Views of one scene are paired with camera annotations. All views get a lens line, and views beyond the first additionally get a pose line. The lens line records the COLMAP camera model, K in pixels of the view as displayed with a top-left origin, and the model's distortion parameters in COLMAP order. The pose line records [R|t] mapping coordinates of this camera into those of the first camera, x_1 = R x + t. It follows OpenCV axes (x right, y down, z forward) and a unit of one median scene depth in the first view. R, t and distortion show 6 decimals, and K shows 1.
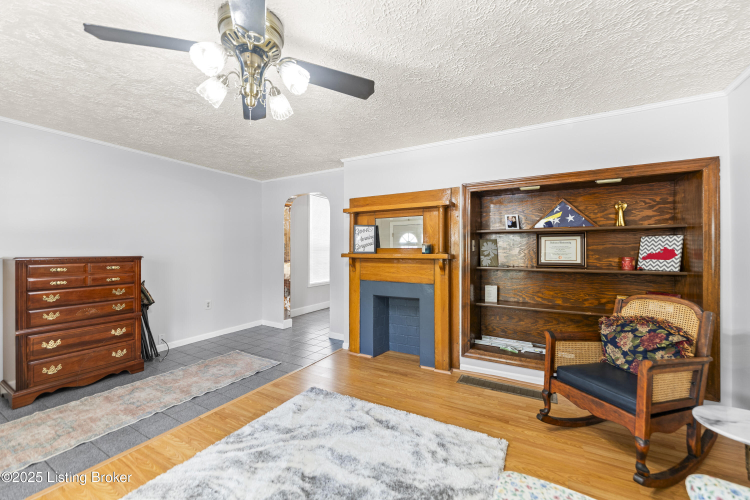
lens RADIAL K [[298.0, 0, 376.3], [0, 298.0, 249.9], [0, 0, 1]] dist [0.001354, -0.000491]
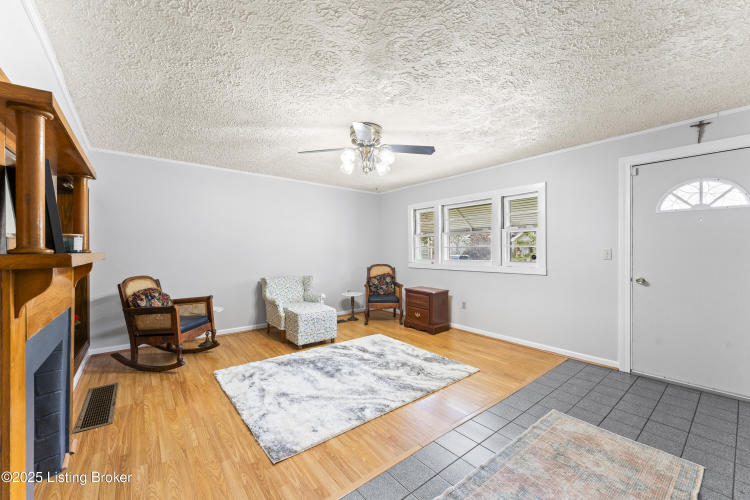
lens RADIAL K [[298.0, 0, 377.0], [0, 298.0, 248.2], [0, 0, 1]] dist [0.001354, -0.000491]
pose [[-0.929757, 0.003205, 0.368160, -0.642843], [-0.002192, 0.999896, -0.014238, 0.013441], [-0.368167, -0.014045, -0.929654, 1.488180]]
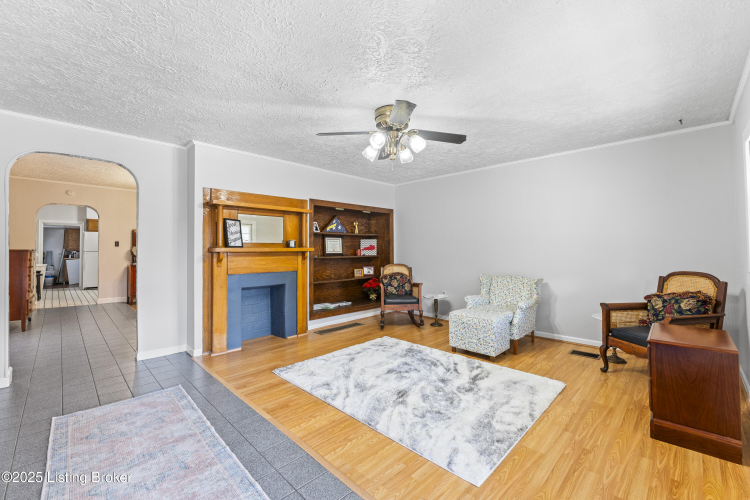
lens RADIAL K [[317.3, 0, 376.6], [0, 317.3, 241.9], [0, 0, 1]] dist [-0.000476, 0.000127]
pose [[0.263210, 0.018638, 0.964559, -1.208292], [-0.001890, 0.999821, -0.018803, 0.014592], [-0.964737, 0.003126, 0.263198, 0.329644]]
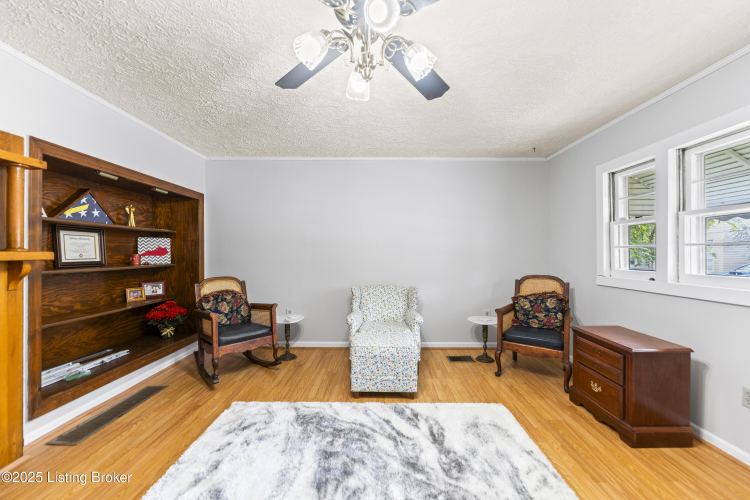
lens RADIAL K [[298.0, 0, 376.9], [0, 298.0, 252.6], [0, 0, 1]] dist [0.001354, -0.000491]
pose [[-0.485040, -0.002713, 0.874488, -0.648575], [-0.010409, 0.999942, -0.002672, 0.011463], [-0.874430, -0.010399, -0.485040, 0.756350]]
